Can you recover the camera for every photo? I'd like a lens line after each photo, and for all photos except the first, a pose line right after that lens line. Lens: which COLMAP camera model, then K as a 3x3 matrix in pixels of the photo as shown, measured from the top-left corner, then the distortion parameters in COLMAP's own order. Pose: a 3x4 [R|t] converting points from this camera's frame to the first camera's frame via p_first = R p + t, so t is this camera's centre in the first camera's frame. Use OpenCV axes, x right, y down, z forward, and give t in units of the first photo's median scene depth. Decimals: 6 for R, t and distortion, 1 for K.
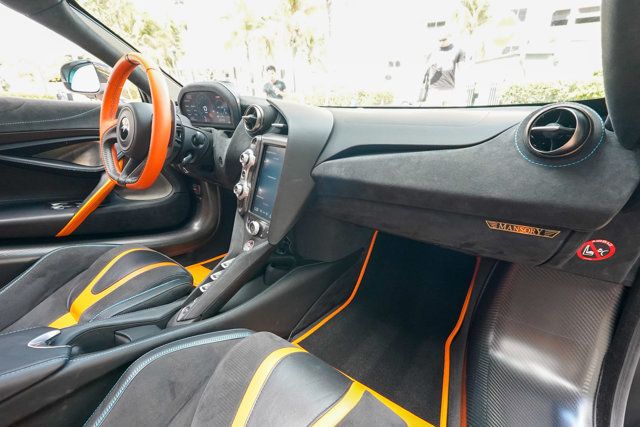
lens RADIAL K [[289.4, 0, 320.0], [0, 289.4, 213.5], [0, 0, 1]] dist [-0.002022, -0.000158]
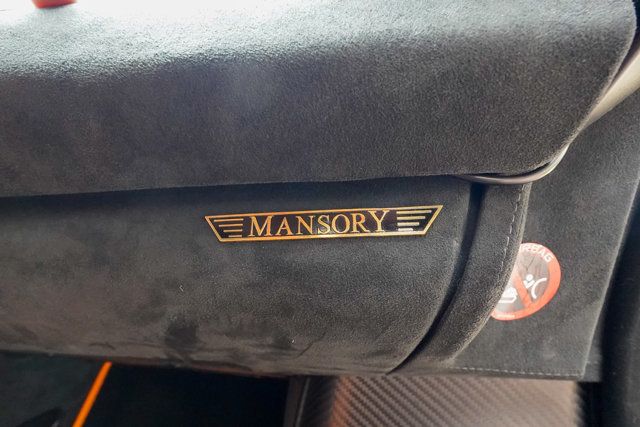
lens RADIAL K [[289.4, 0, 320.0], [0, 289.4, 213.5], [0, 0, 1]] dist [-0.002022, -0.000158]
pose [[0.877041, 0.052702, 0.477516, 0.549792], [0.148549, 0.915505, -0.373877, 0.136921], [-0.456872, 0.398840, 0.795107, 0.762073]]
